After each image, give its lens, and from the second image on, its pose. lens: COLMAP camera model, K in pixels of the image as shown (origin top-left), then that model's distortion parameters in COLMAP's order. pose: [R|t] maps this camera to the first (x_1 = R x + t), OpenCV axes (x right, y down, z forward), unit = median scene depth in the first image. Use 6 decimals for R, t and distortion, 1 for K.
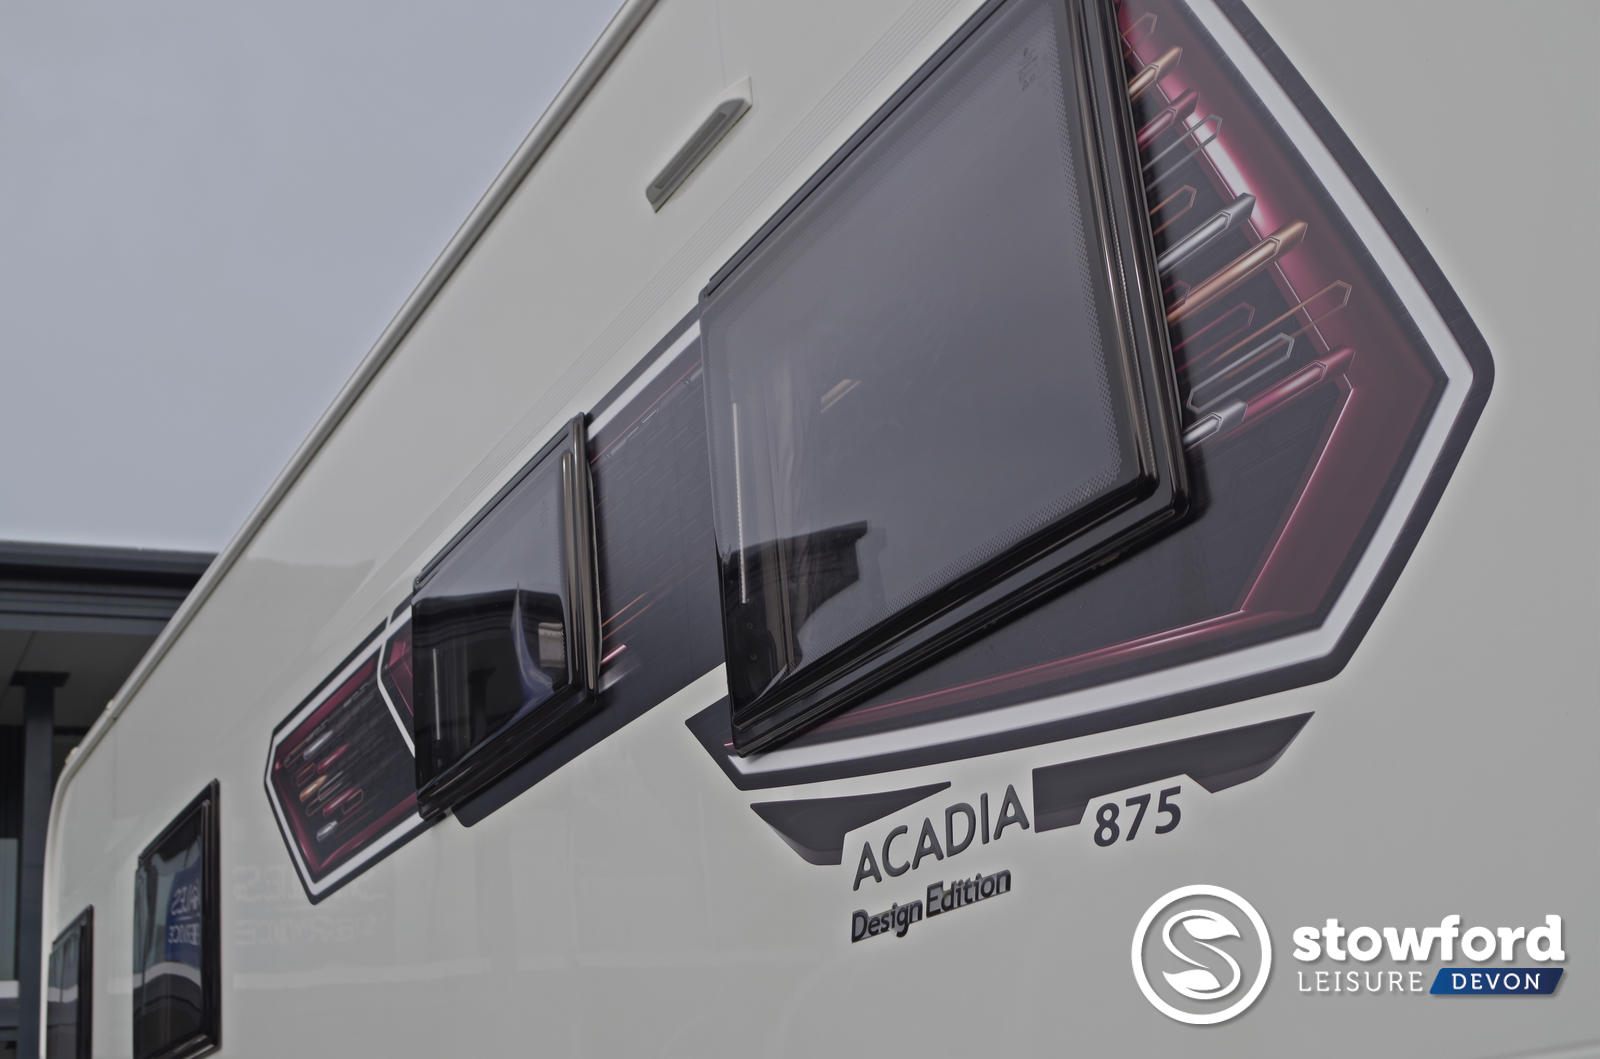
lens RADIAL K [[2148.3, 0, 800.0], [0, 2148.3, 529.5], [0, 0, 1]] dist [-0.029747, -0.017180]
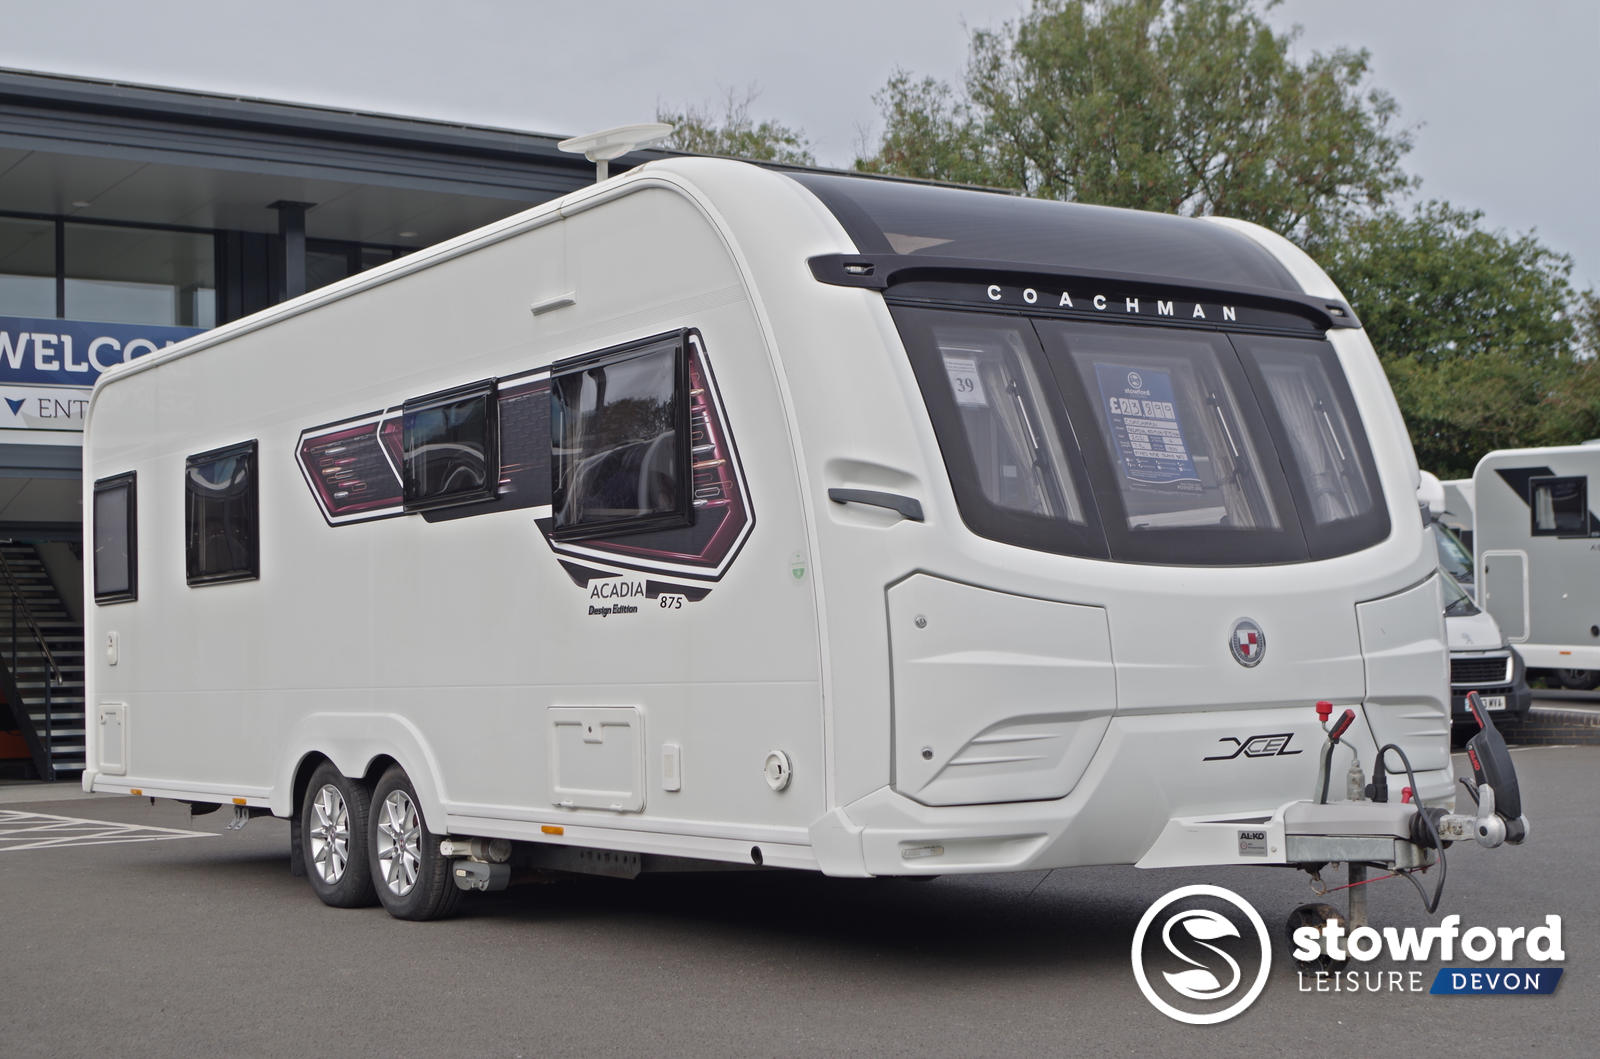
lens RADIAL K [[2329.7, 0, 800.0], [0, 2329.7, 529.5], [0, 0, 1]] dist [0.011936, 0.044465]
pose [[0.990332, 0.074678, 0.116903, -0.078525], [-0.102341, 0.962221, 0.252302, -0.834509], [-0.093645, -0.261827, 0.960561, -2.302182]]
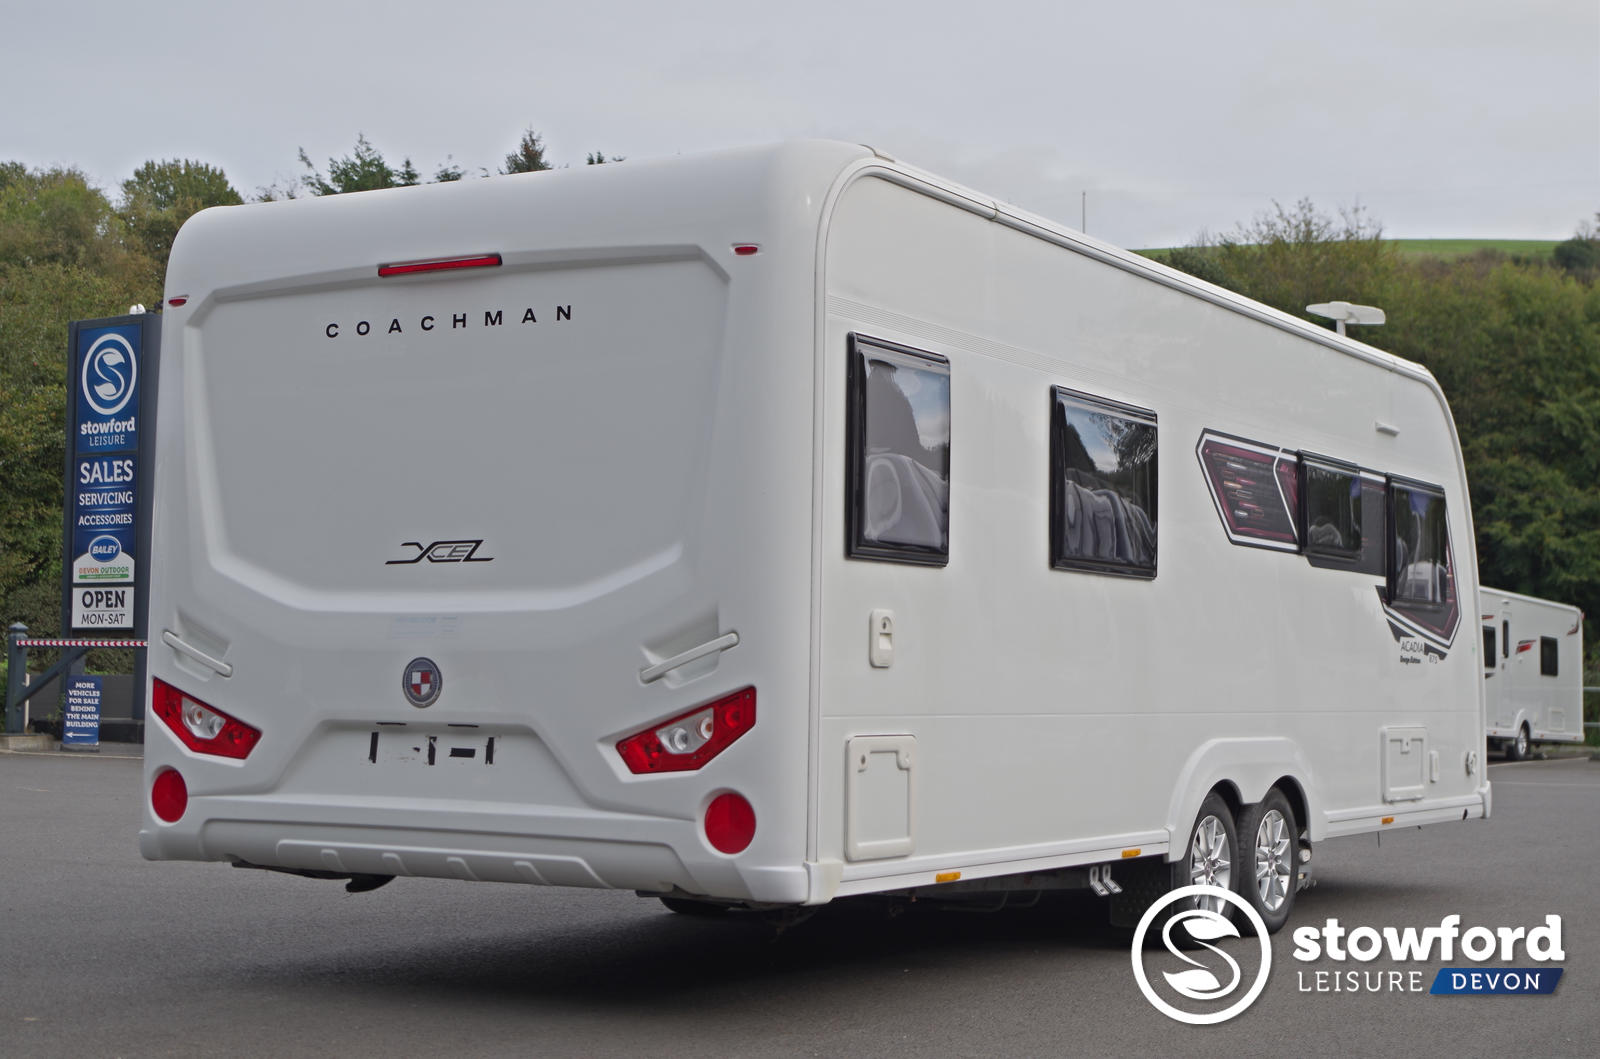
lens RADIAL K [[2425.8, 0, 800.0], [0, 2425.8, 529.5], [0, 0, 1]] dist [0.009212, -0.012453]
pose [[-0.522120, 0.145439, 0.840380, -3.629420], [-0.235258, 0.922564, -0.305826, 1.795209], [-0.819783, -0.357384, -0.447473, 4.449267]]
